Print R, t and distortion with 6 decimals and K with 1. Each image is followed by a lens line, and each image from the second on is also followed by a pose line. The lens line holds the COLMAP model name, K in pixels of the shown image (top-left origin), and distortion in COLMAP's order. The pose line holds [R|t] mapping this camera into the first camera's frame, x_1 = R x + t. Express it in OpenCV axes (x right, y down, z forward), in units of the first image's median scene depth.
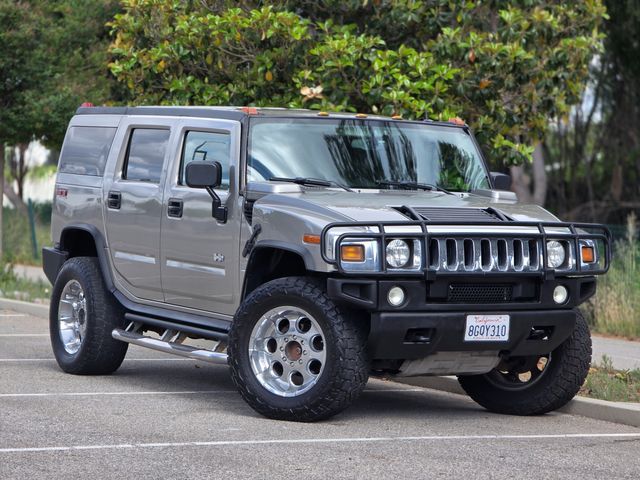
lens RADIAL K [[2133.5, 0, 320.1], [0, 2133.5, 239.5], [0, 0, 1]] dist [0.274728, 0.695839]
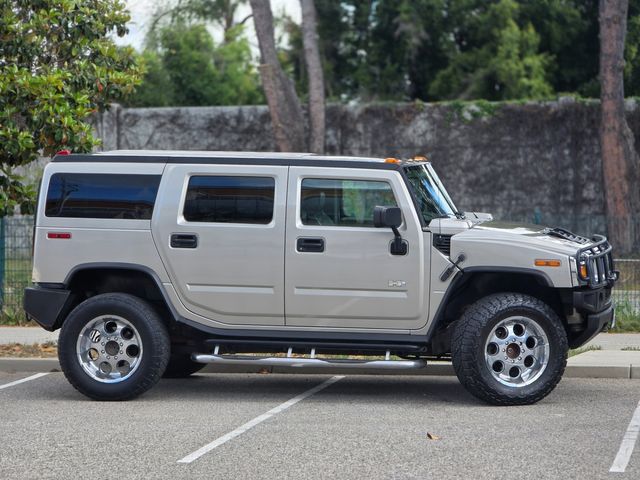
lens RADIAL K [[2133.5, 0, 320.1], [0, 2133.5, 239.5], [0, 0, 1]] dist [0.274728, 0.695839]
pose [[0.639219, -0.074038, 0.765452, -1.047573], [0.046795, 0.997255, 0.057382, -0.092167], [-0.767600, -0.000860, 0.640929, 0.261113]]
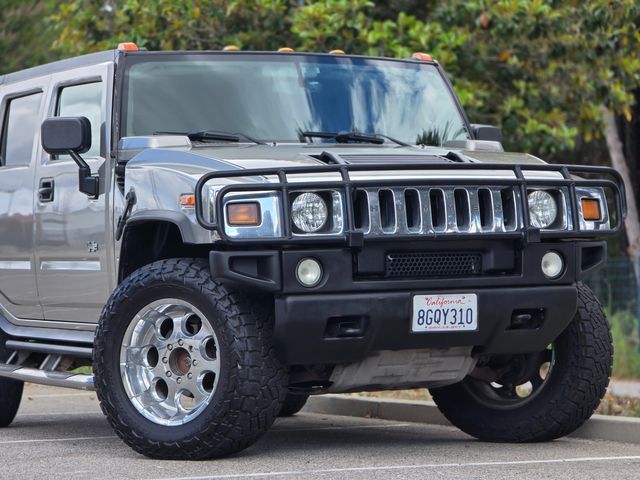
lens RADIAL K [[2133.5, 0, 320.1], [0, 2133.5, 239.5], [0, 0, 1]] dist [0.274728, 0.695839]
pose [[0.996238, -0.055176, -0.066830, 0.082917], [0.051833, 0.997365, -0.050759, 0.049327], [0.069455, 0.047104, 0.996472, 0.283332]]
